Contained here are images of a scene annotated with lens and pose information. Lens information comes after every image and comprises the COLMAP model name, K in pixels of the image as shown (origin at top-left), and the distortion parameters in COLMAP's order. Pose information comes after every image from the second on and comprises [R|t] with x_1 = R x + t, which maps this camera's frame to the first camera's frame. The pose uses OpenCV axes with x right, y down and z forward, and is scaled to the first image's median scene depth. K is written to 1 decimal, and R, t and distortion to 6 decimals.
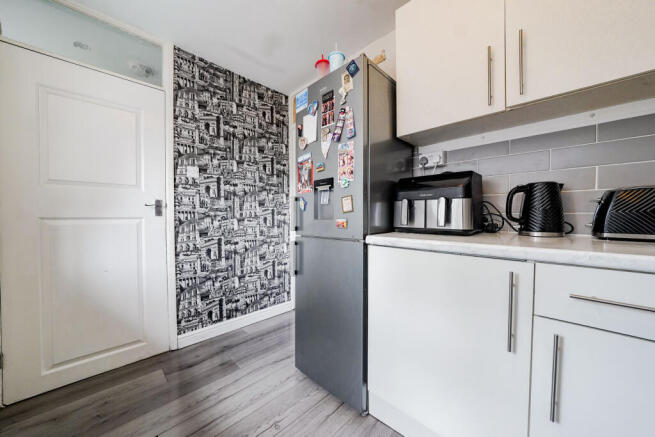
lens RADIAL K [[233.1, 0, 327.5], [0, 233.1, 218.5], [0, 0, 1]] dist [-0.000927, 0.000025]
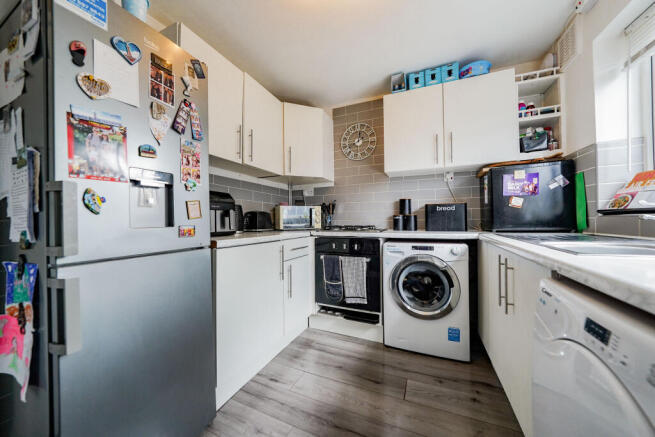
lens RADIAL K [[233.1, 0, 327.5], [0, 233.1, 218.5], [0, 0, 1]] dist [-0.000927, 0.000025]
pose [[-0.358045, 0.013936, 0.933601, -0.953415], [0.018247, 0.999802, -0.007926, -0.009478], [-0.933526, 0.014197, -0.358228, 0.838935]]
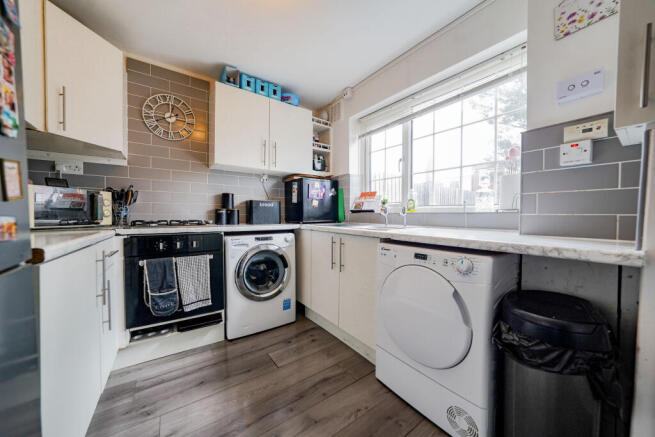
lens RADIAL K [[233.1, 0, 327.5], [0, 233.1, 218.5], [0, 0, 1]] dist [-0.000927, 0.000025]
pose [[-0.983924, -0.001602, 0.178581, -0.626456], [0.002044, 0.999793, 0.020229, -0.003787], [-0.178577, 0.020269, -0.983717, 1.213209]]
